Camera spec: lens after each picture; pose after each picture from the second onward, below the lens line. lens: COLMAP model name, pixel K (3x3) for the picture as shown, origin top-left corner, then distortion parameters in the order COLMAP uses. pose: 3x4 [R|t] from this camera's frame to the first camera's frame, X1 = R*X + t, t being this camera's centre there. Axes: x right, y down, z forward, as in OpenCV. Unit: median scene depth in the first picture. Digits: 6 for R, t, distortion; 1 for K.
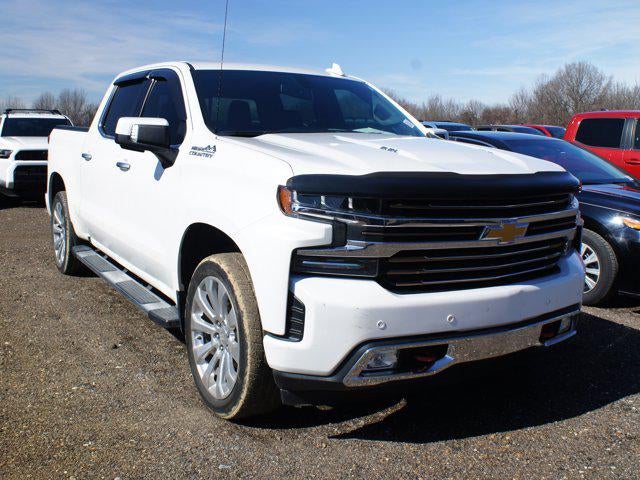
lens RADIAL K [[855.4, 0, 320.0], [0, 855.4, 240.0], [0, 0, 1]] dist [-0.292487, 0.006242]
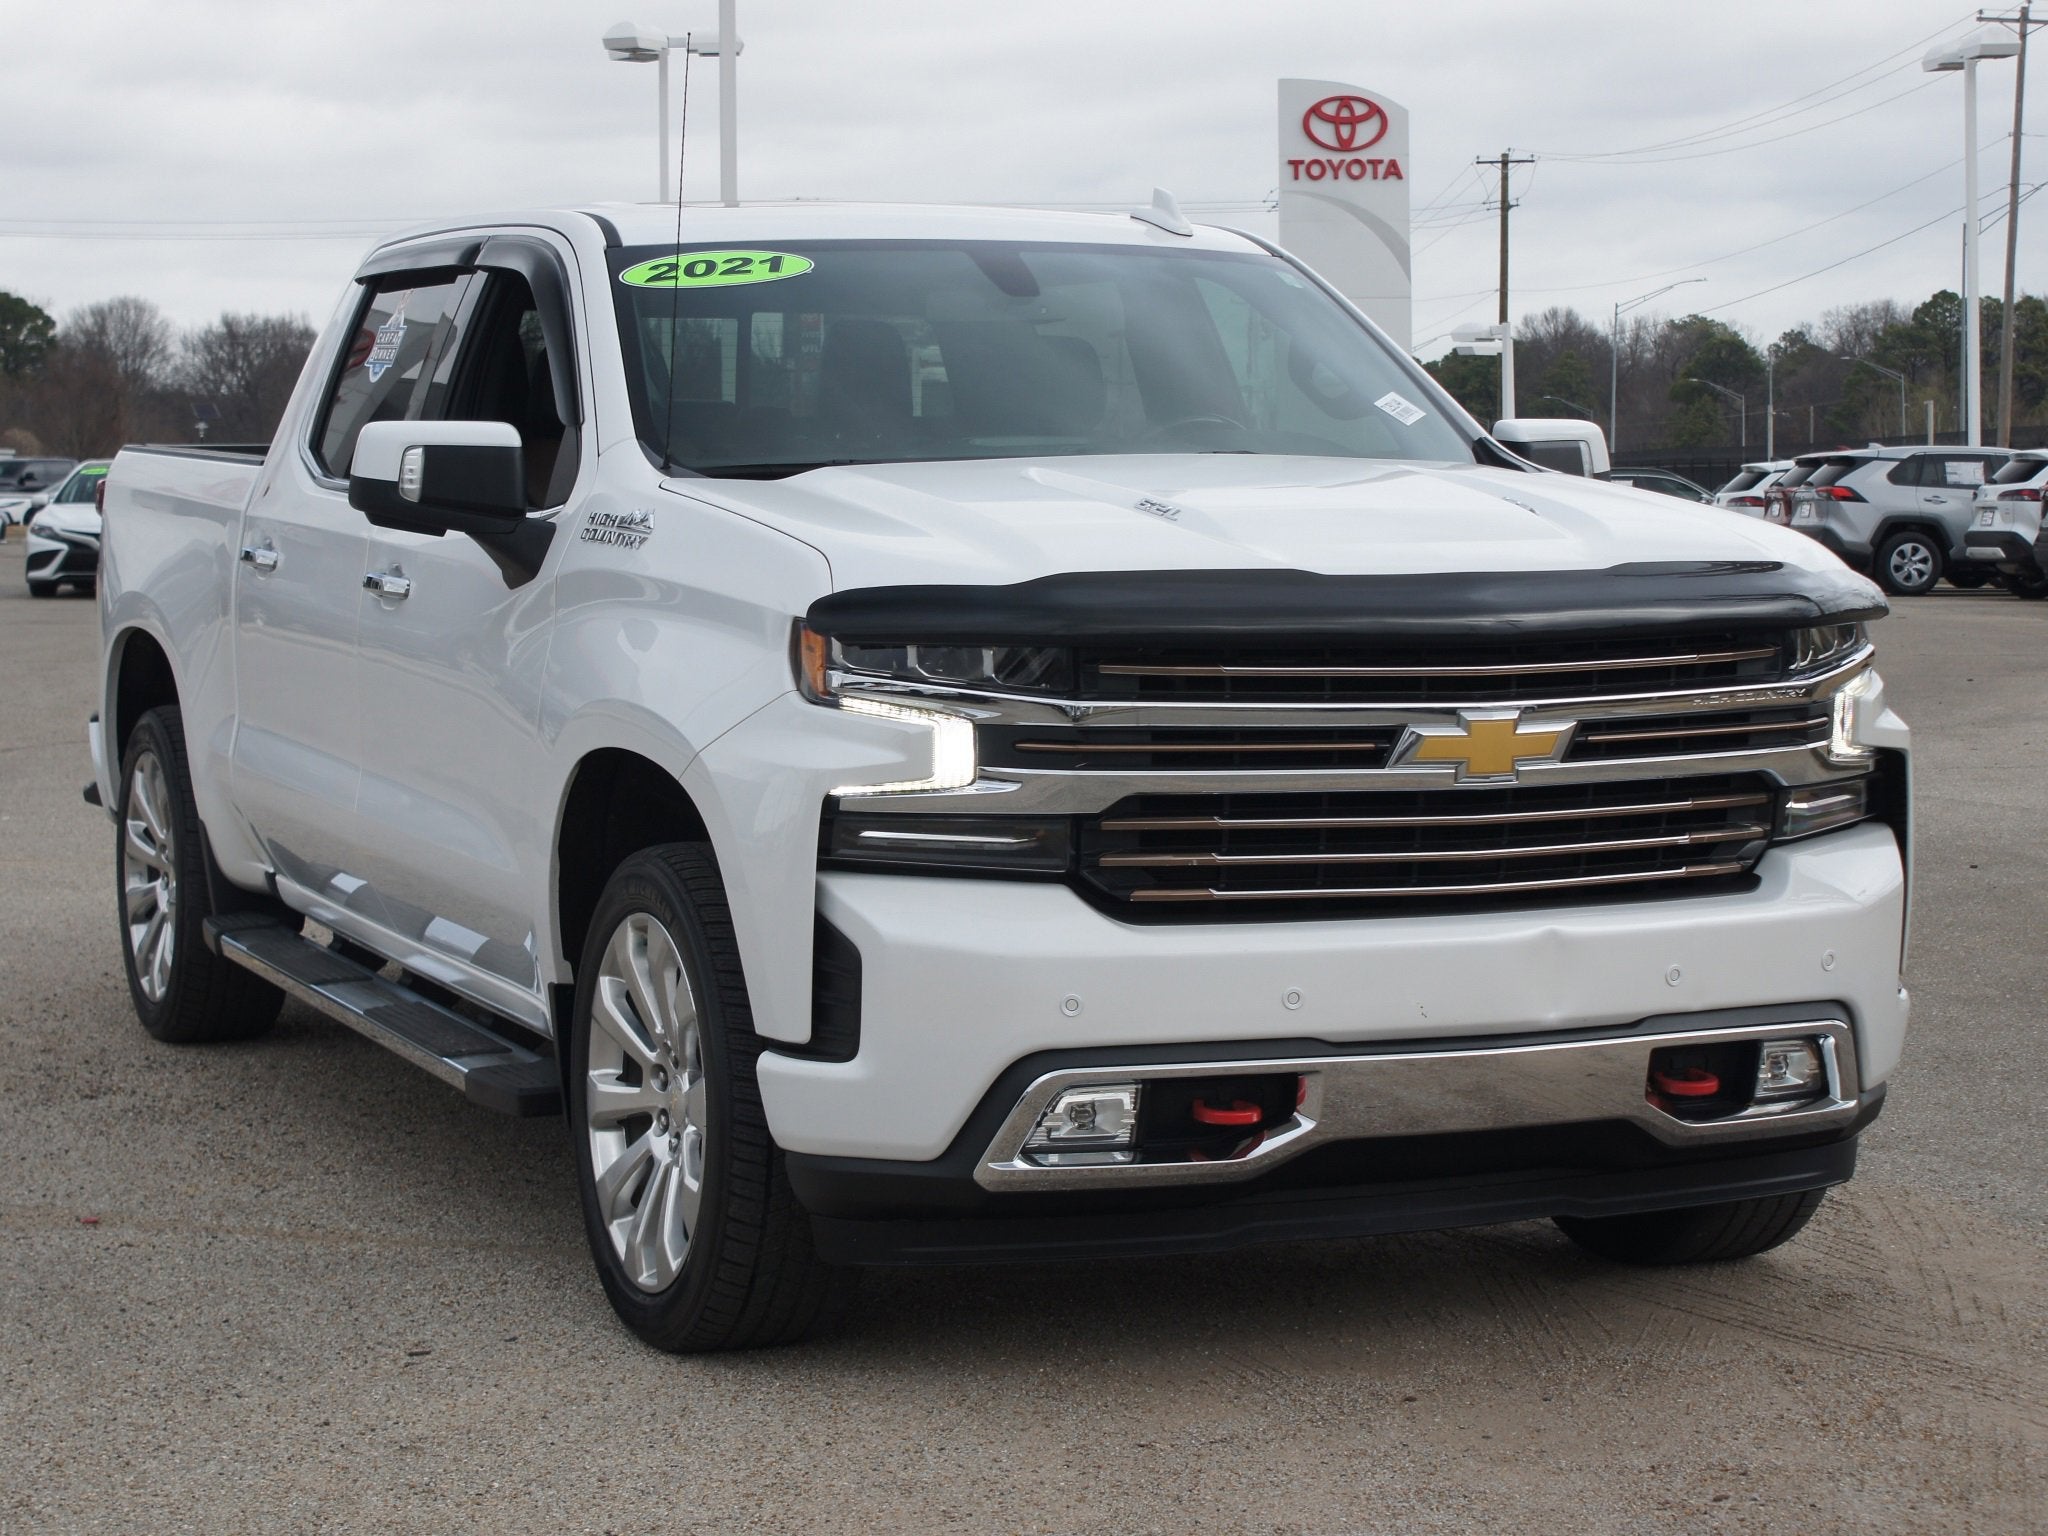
lens RADIAL K [[4311.8, 0, 1024.0], [0, 4311.8, 768.0], [0, 0, 1]] dist [0.000111, 0.050201]
pose [[0.994838, -0.015197, -0.100336, 0.195127], [0.009789, 0.998484, -0.054169, 0.083144], [0.101007, 0.052907, 0.993478, -0.655319]]
